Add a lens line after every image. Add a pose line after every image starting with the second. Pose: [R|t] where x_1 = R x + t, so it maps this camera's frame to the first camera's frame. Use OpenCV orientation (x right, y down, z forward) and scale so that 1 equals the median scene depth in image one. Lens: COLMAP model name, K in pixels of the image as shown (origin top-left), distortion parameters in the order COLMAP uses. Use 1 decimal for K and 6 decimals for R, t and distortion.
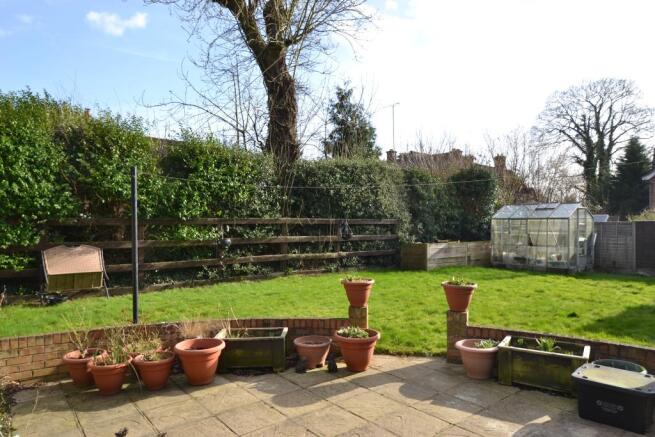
lens RADIAL K [[430.1, 0, 328.4], [0, 430.1, 219.6], [0, 0, 1]] dist [-0.019568, -0.007344]
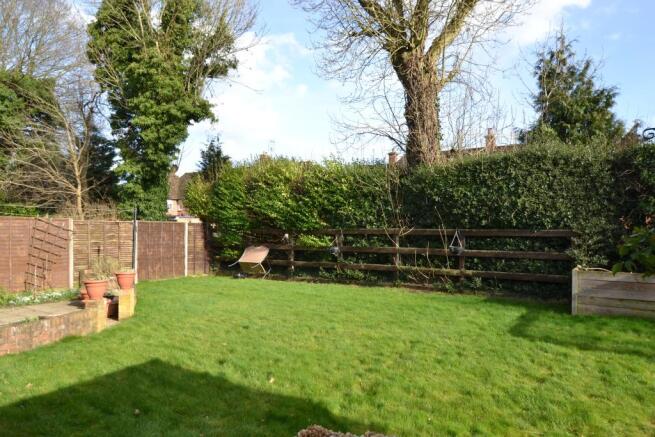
lens RADIAL K [[430.1, 0, 328.2], [0, 430.1, 220.3], [0, 0, 1]] dist [-0.019568, -0.007344]
pose [[0.327053, -0.021224, -0.944768, 0.707376], [-0.000606, 0.999743, -0.022669, -0.000063], [0.945006, 0.007986, 0.326956, 0.474544]]
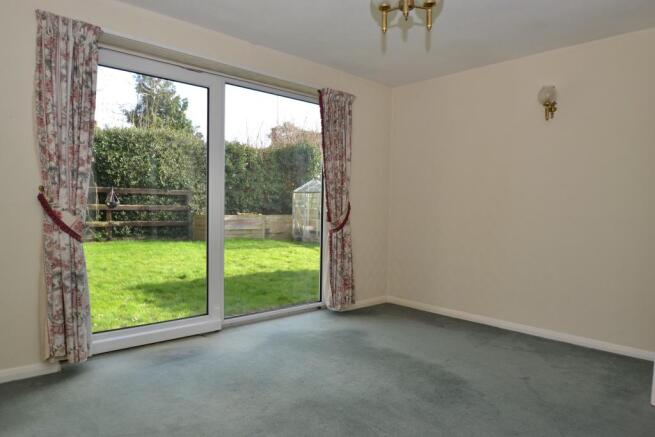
lens RADIAL K [[430.1, 0, 327.4], [0, 430.1, 222.5], [0, 0, 1]] dist [-0.019568, -0.007344]
pose [[0.998191, 0.015649, 0.058055, 0.456850], [-0.018303, 0.998798, 0.045463, 0.024048], [-0.057273, -0.046443, 0.997278, -0.010745]]
